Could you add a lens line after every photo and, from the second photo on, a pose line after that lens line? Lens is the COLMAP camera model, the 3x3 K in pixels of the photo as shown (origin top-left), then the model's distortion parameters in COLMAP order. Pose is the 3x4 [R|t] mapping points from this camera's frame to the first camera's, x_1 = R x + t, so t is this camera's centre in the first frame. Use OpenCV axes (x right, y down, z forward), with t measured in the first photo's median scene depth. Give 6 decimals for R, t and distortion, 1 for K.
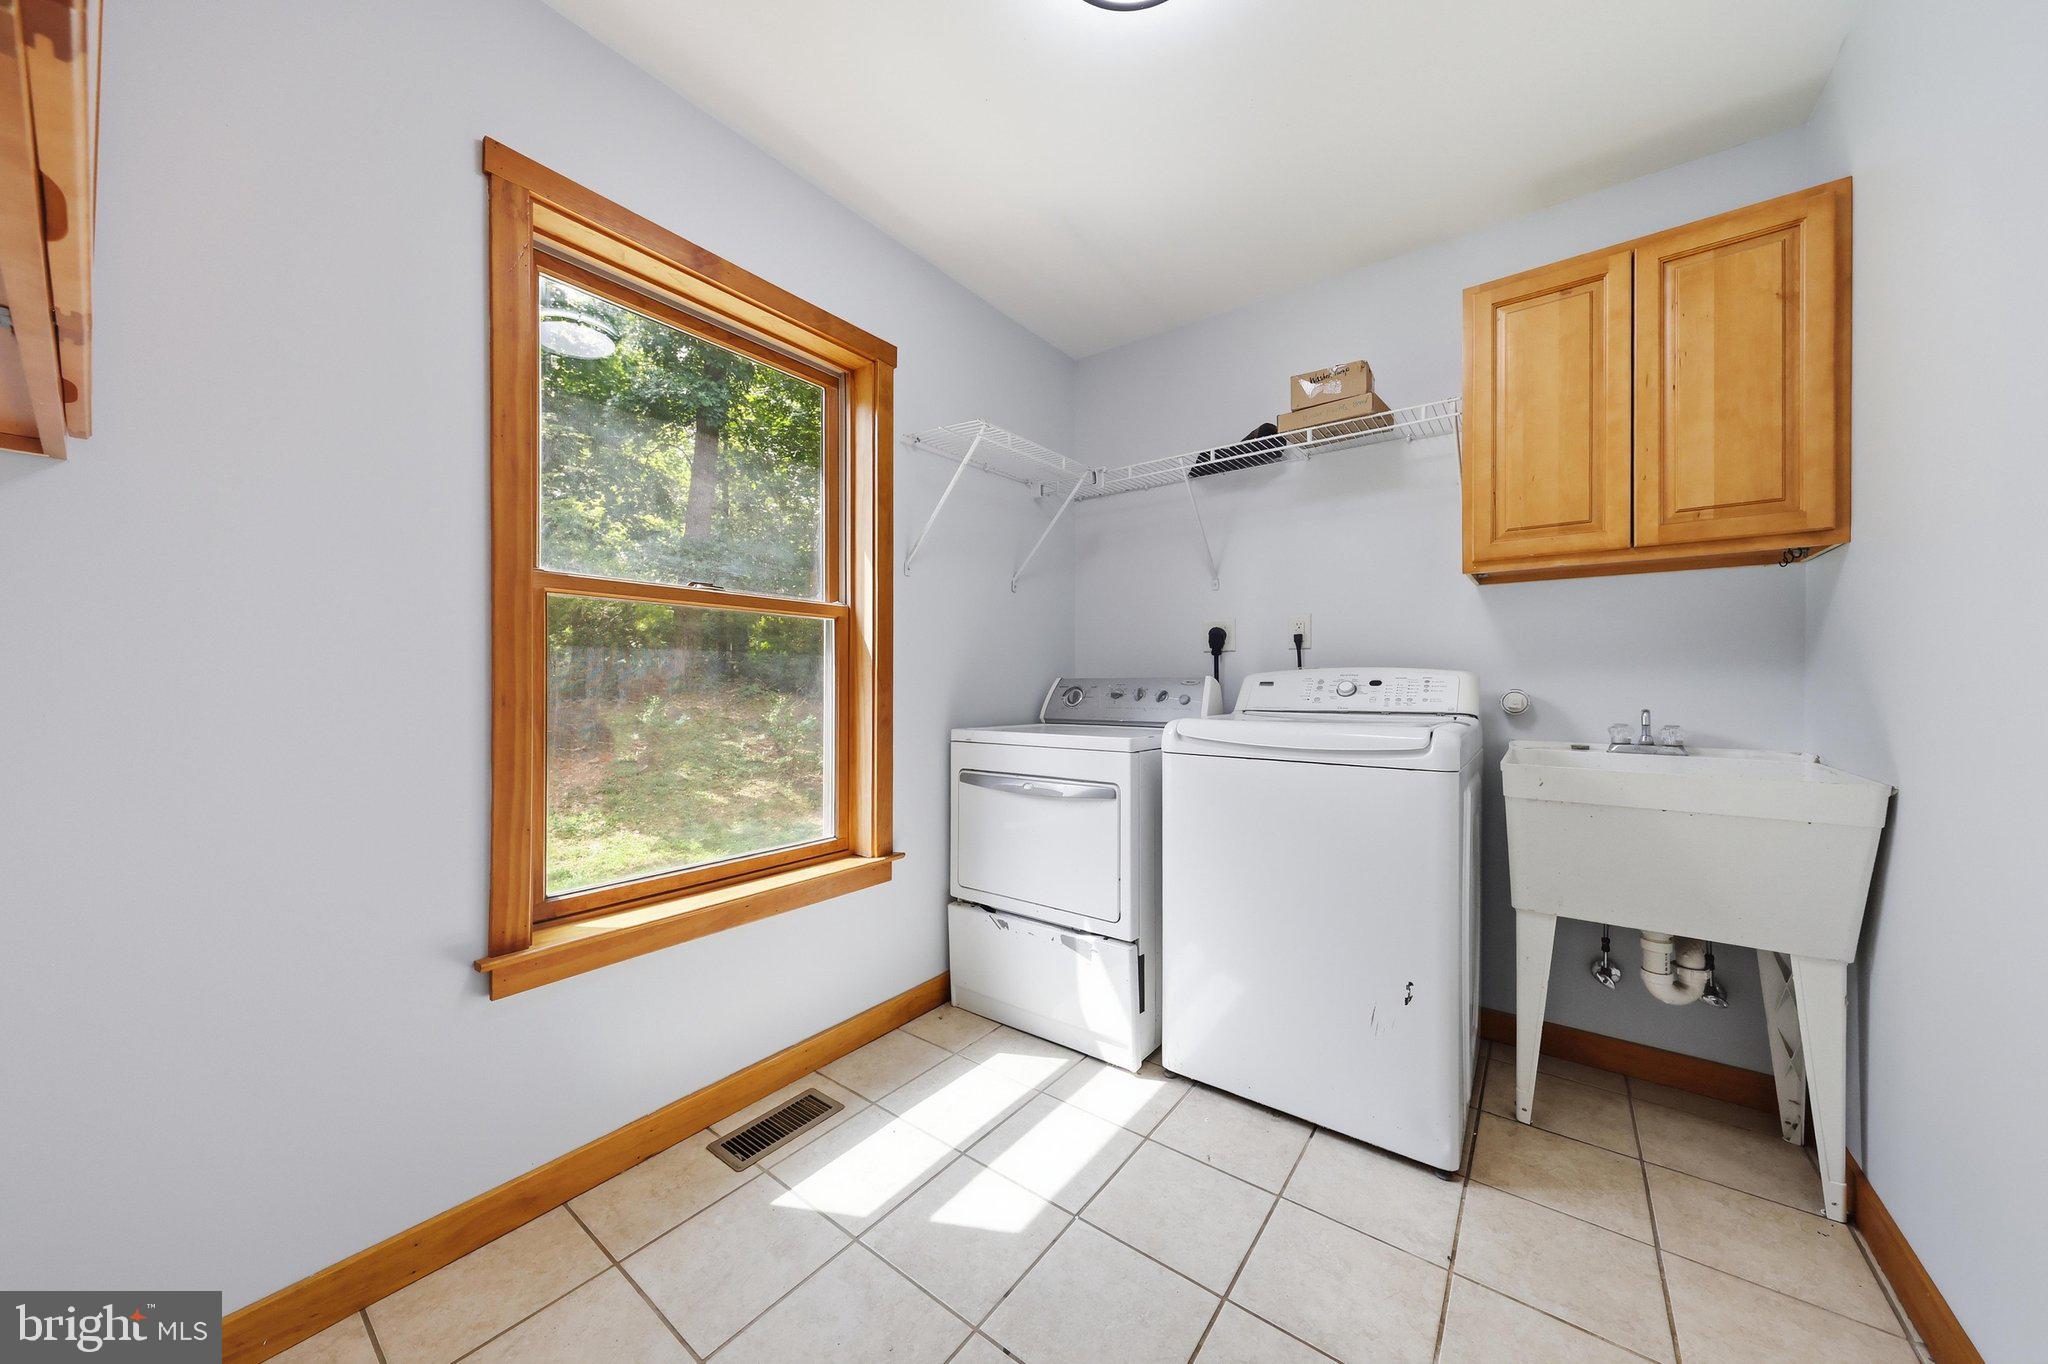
lens RADIAL K [[690.2, 0, 1024.0], [0, 690.2, 682.0], [0, 0, 1]] dist [-0.000101, -0.000051]
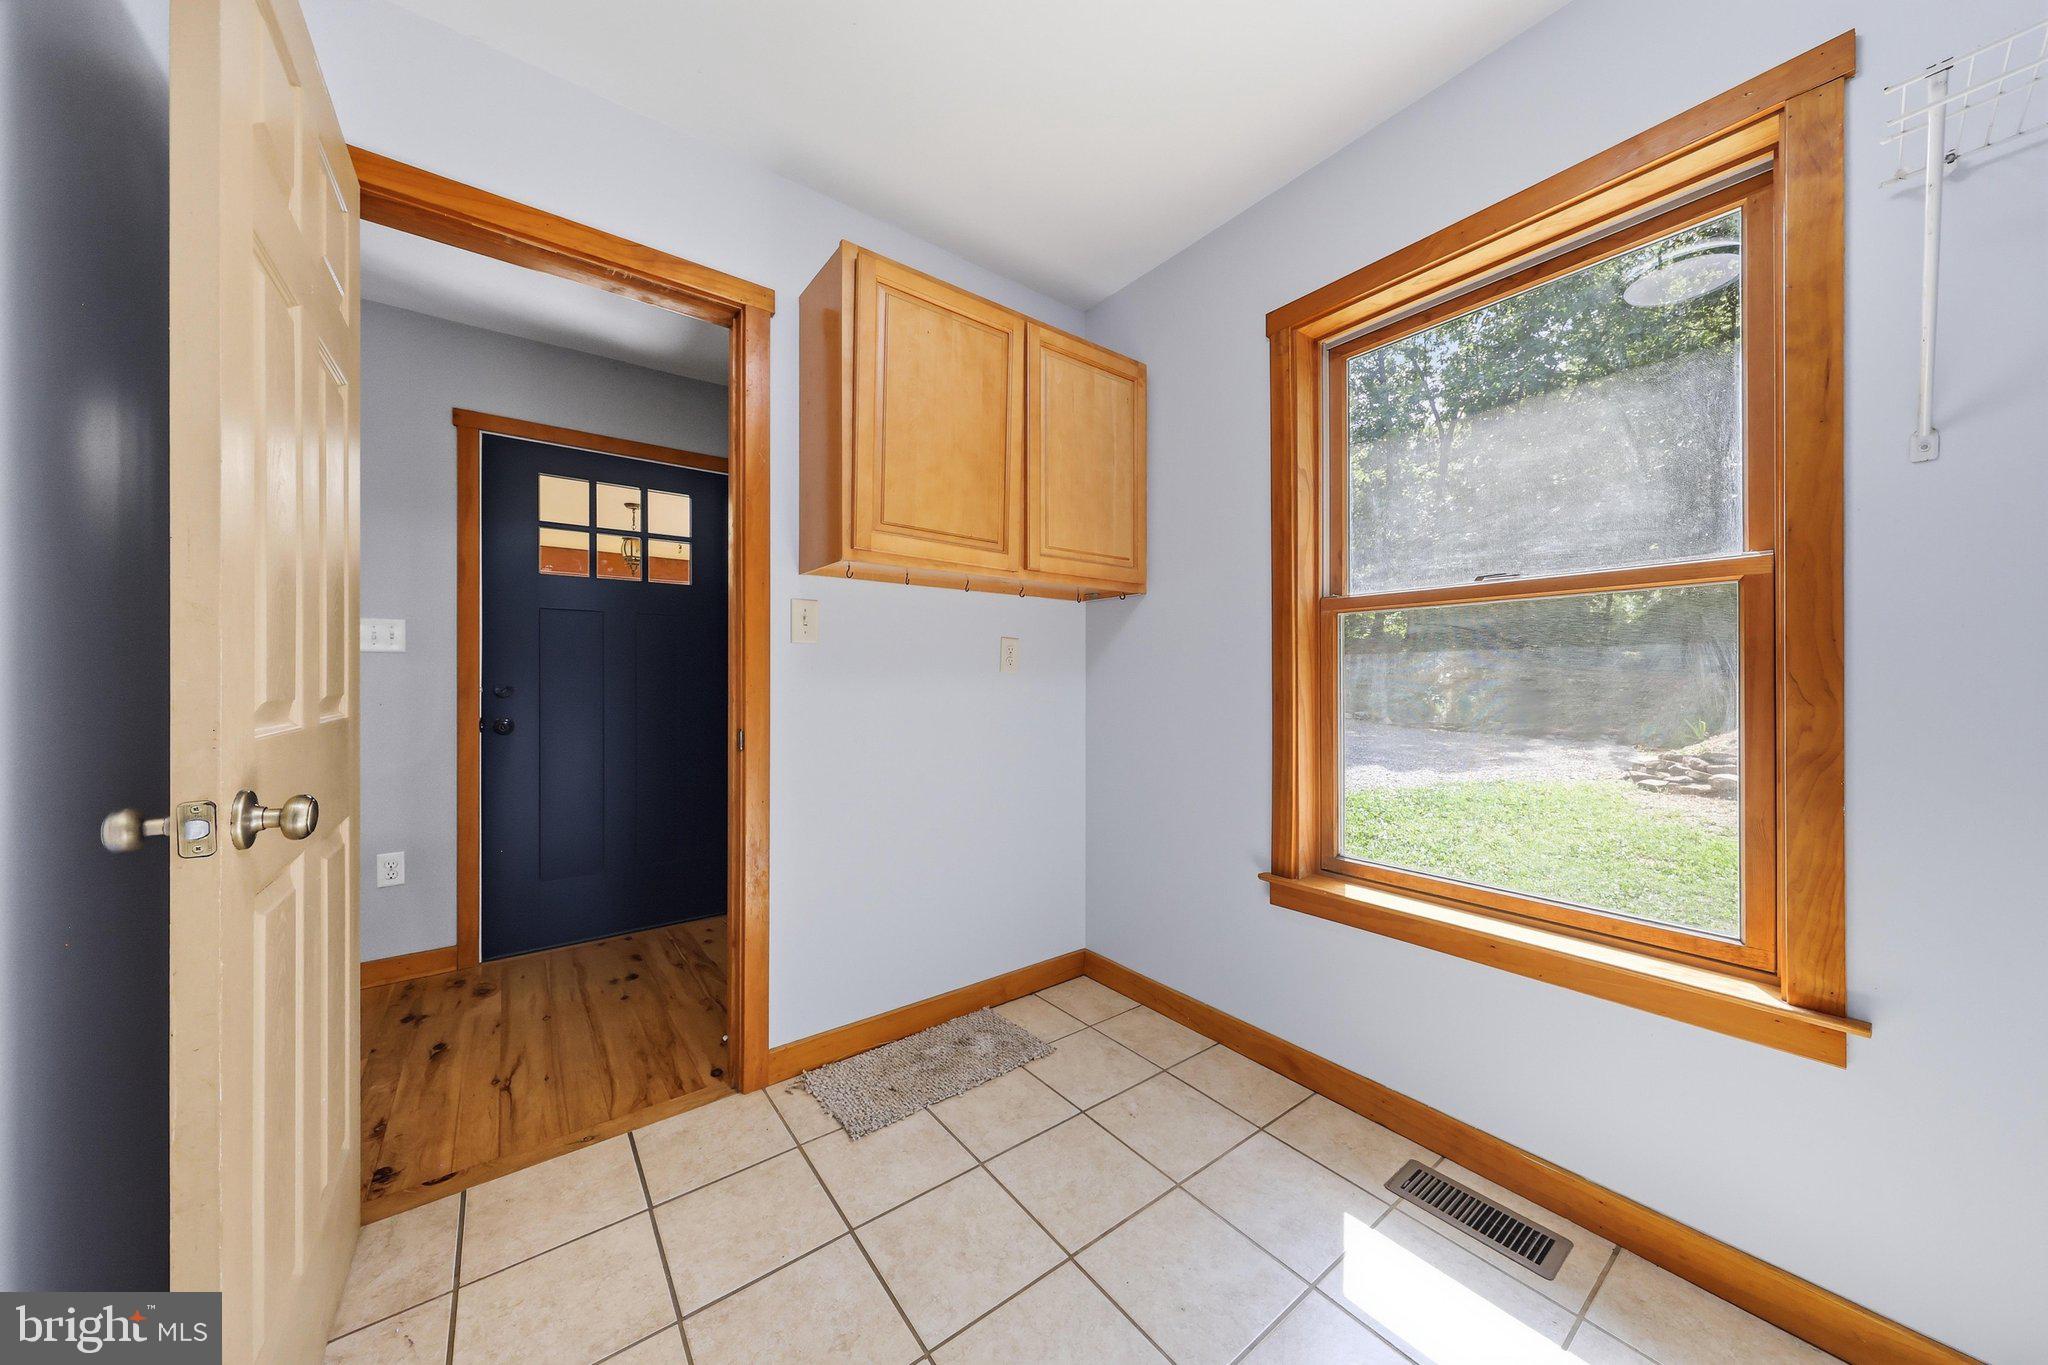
lens RADIAL K [[690.2, 0, 1024.0], [0, 690.2, 682.5], [0, 0, 1]] dist [-0.000101, -0.000051]
pose [[-0.270088, -0.001405, -0.962835, 0.618275], [-0.000481, 0.999999, -0.001325, -0.001159], [0.962836, 0.000105, -0.270088, 0.718720]]
